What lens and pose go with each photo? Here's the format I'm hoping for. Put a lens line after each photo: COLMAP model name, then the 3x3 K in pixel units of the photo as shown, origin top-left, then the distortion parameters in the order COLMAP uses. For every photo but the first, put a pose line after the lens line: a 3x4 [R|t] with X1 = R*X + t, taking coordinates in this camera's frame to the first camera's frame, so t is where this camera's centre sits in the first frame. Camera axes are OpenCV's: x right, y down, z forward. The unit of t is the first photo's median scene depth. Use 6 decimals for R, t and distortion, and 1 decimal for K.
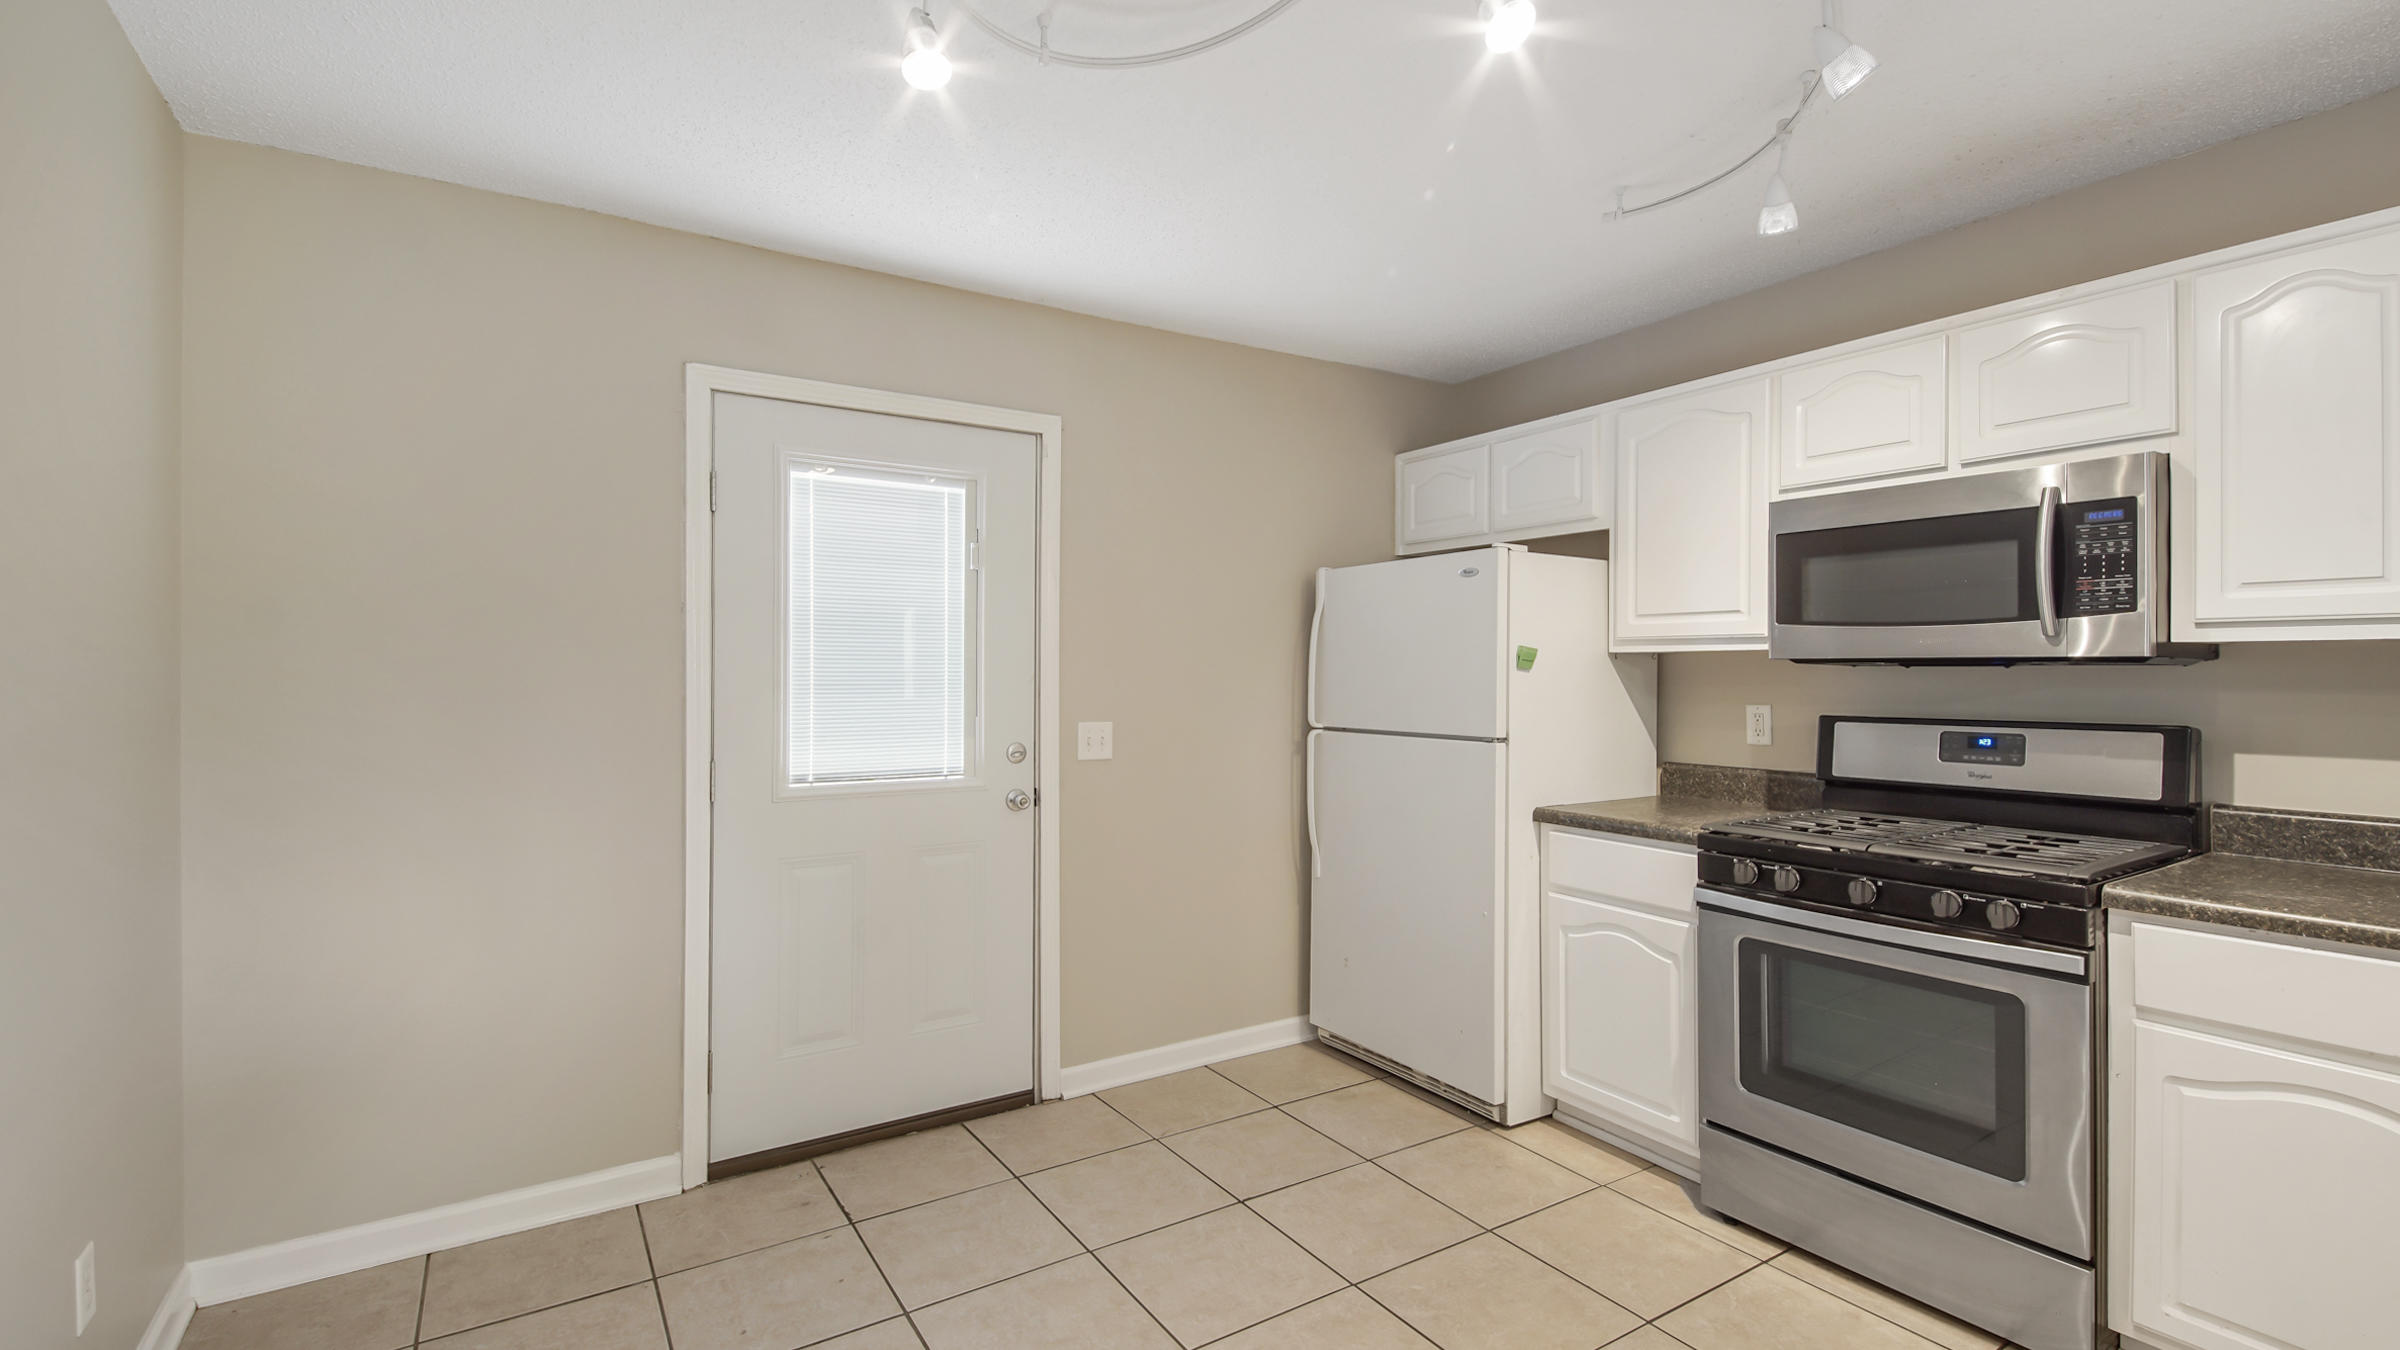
lens RADIAL K [[1054.8, 0, 1194.3], [0, 1054.8, 674.0], [0, 0, 1]] dist [0.027708, -0.015507]
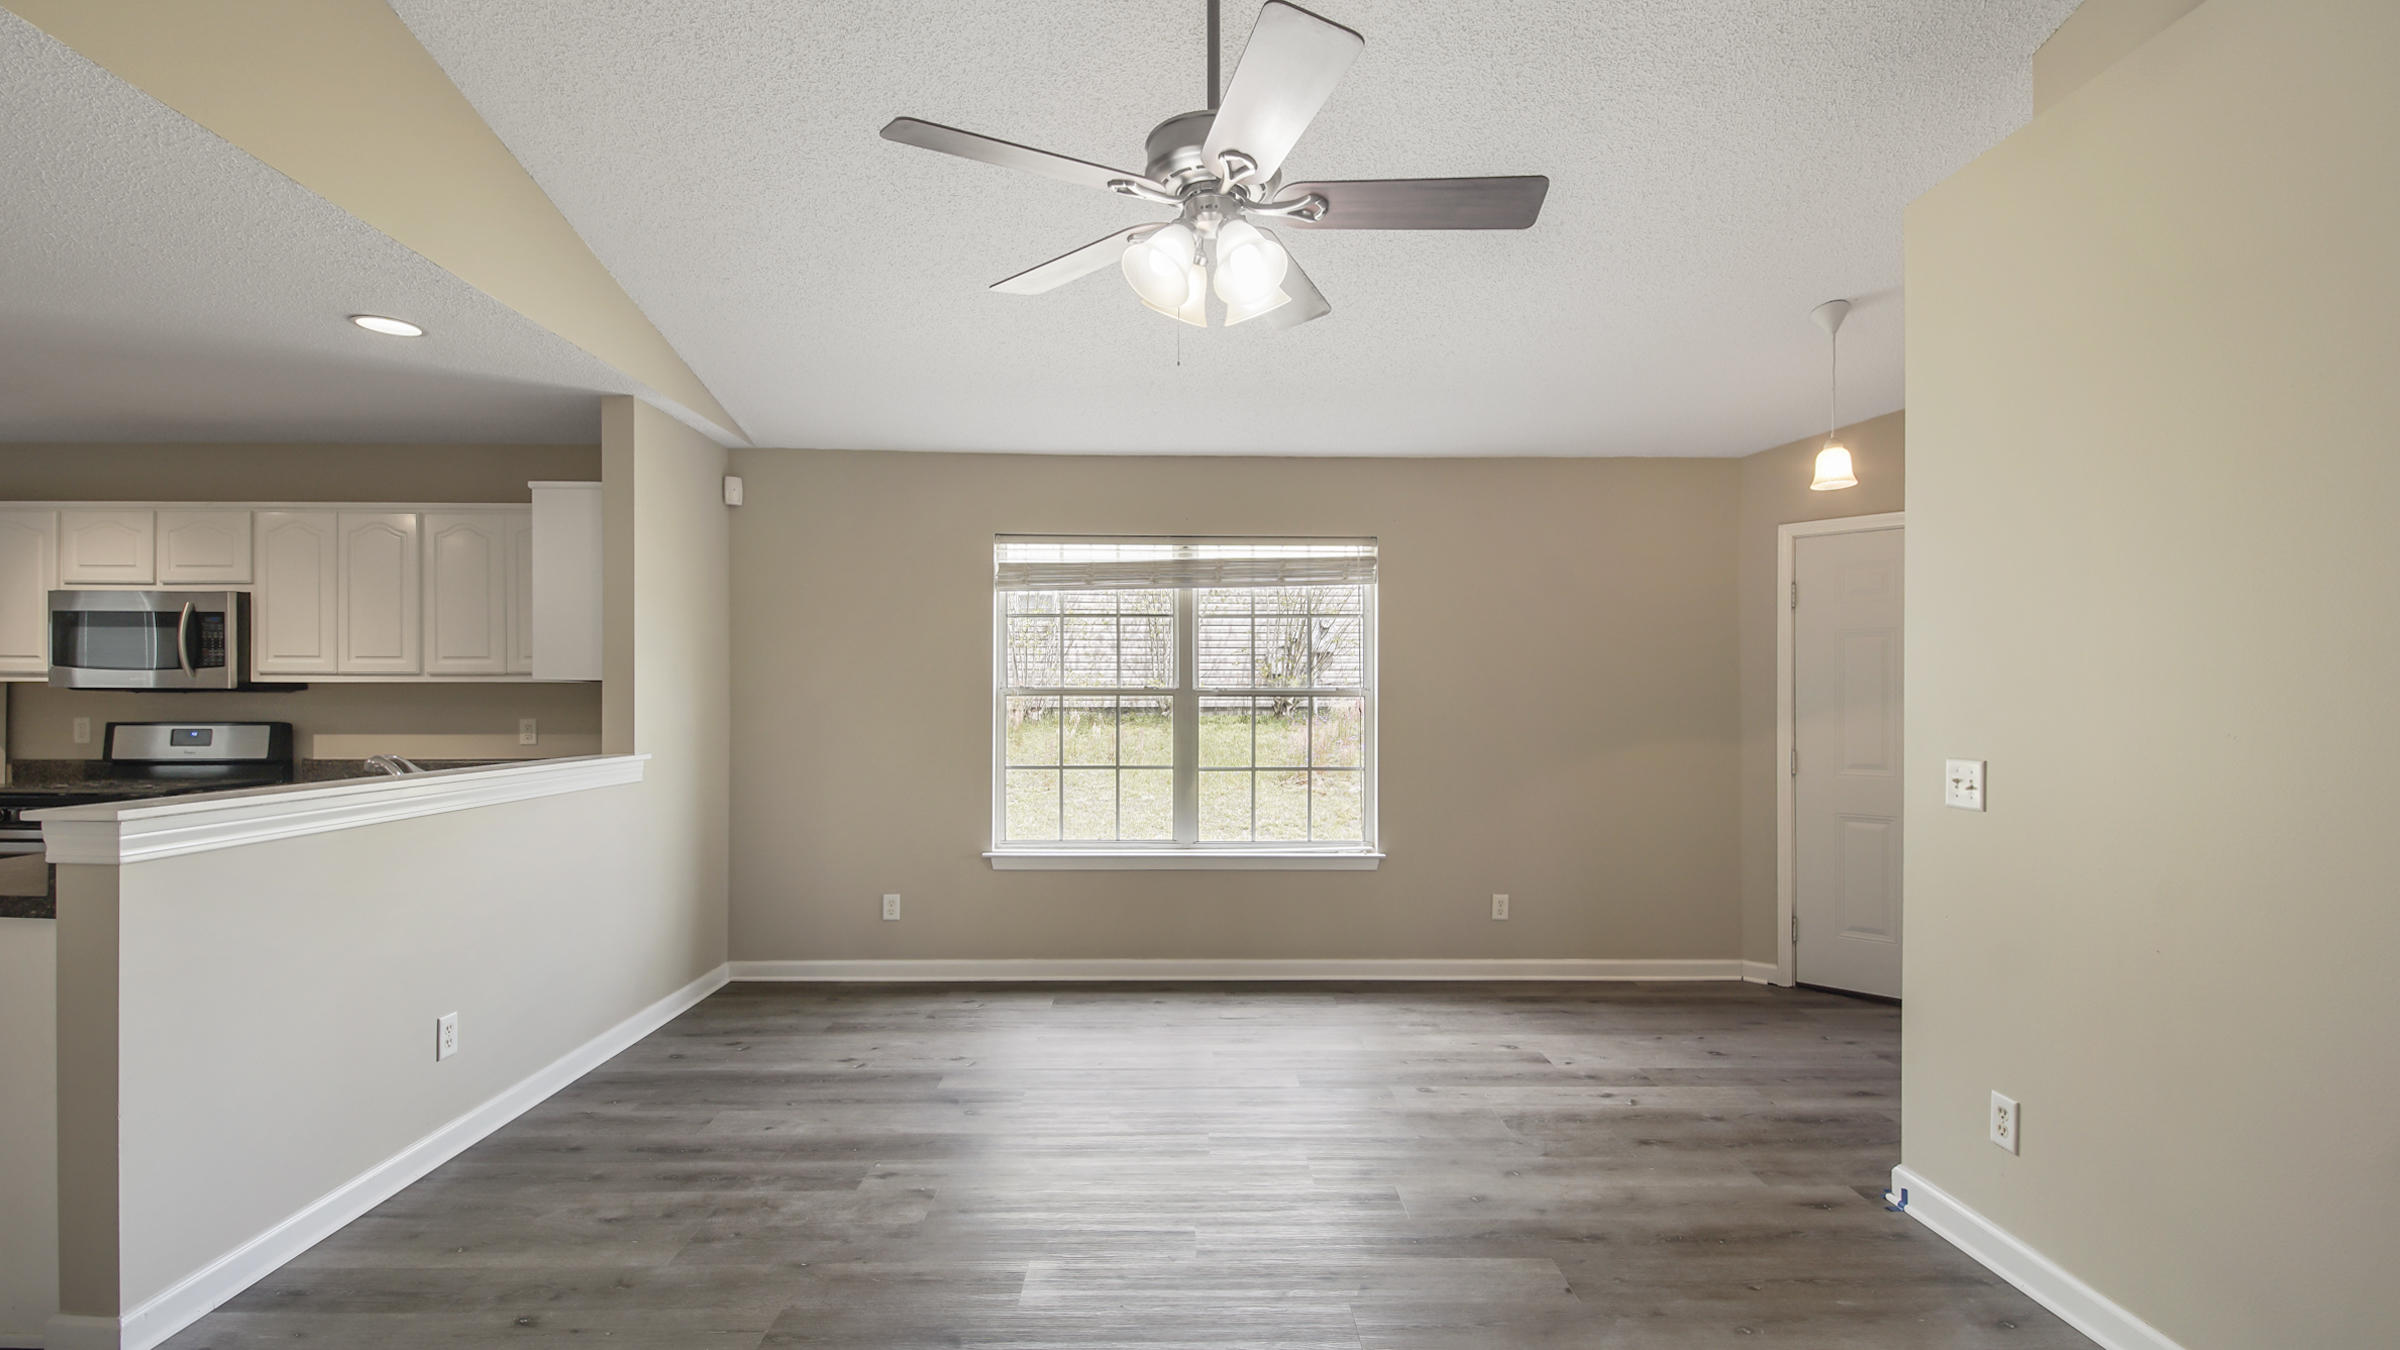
lens RADIAL K [[1054.8, 0, 1201.2], [0, 1054.8, 693.7], [0, 0, 1]] dist [0.027708, -0.015507]
pose [[0.517245, 0.005454, 0.855820, 0.061452], [-0.000899, 0.999983, -0.005830, 0.003202], [-0.855837, 0.002246, 0.517241, -1.334010]]
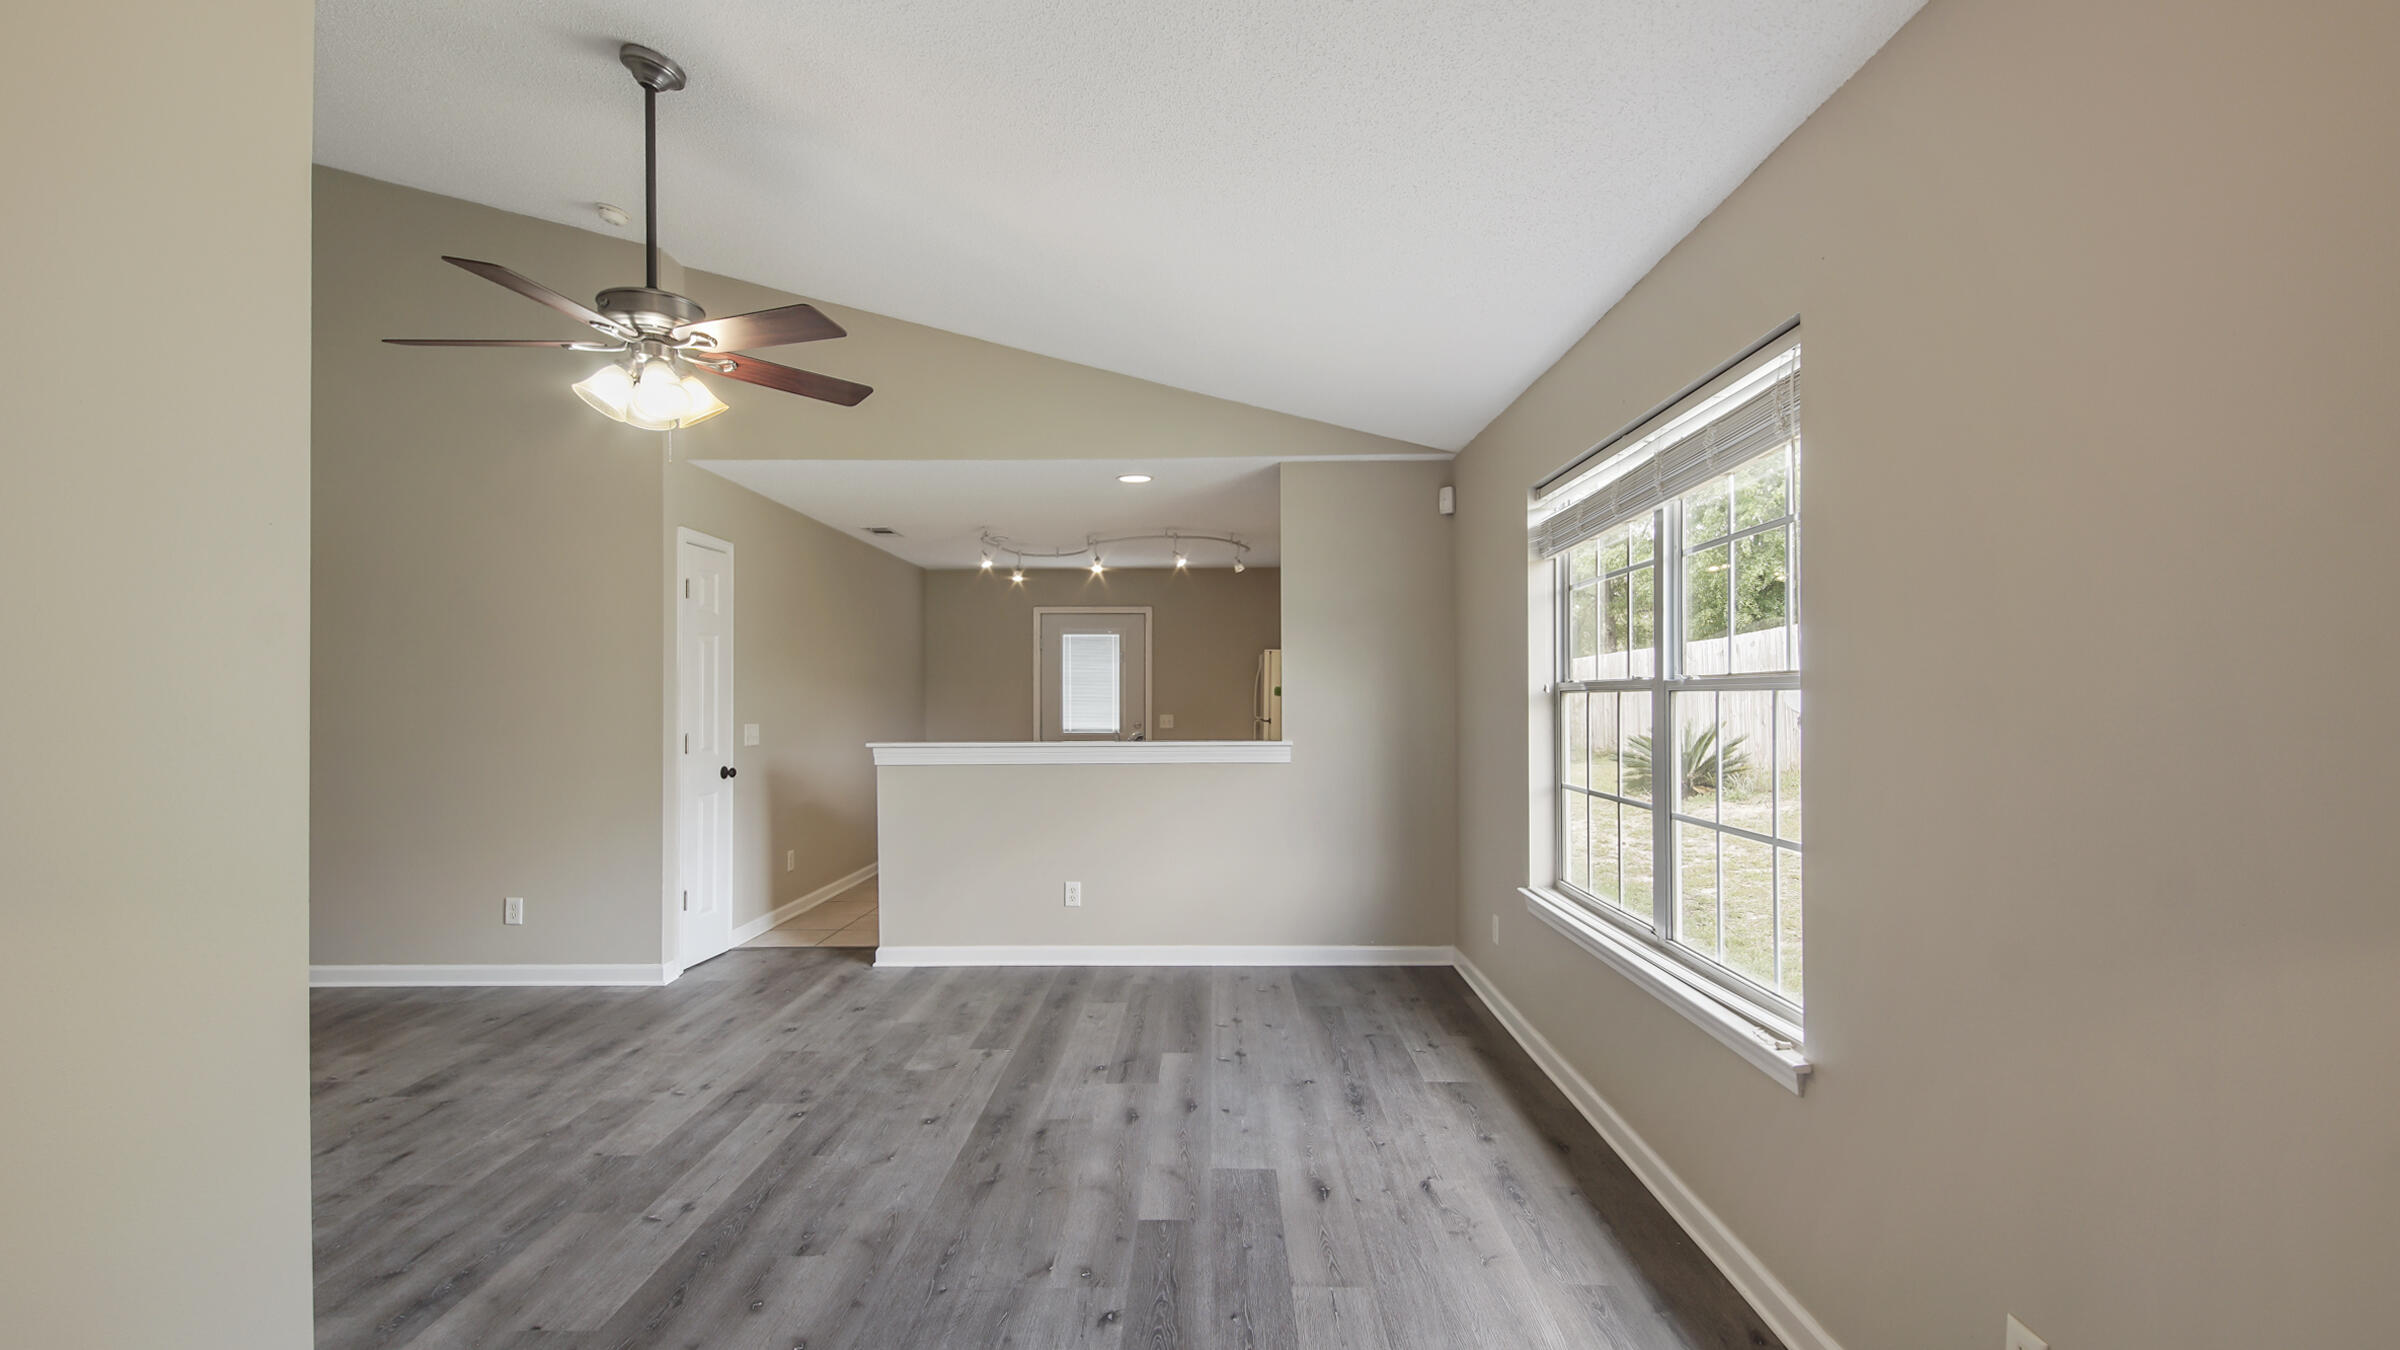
lens RADIAL K [[1054.8, 0, 1195.2], [0, 1054.8, 673.0], [0, 0, 1]] dist [0.027708, -0.015507]
pose [[0.835712, -0.014884, -0.548966, 1.820993], [0.002156, 0.999714, -0.023823, 0.002612], [0.549164, 0.018726, 0.835505, -1.555792]]
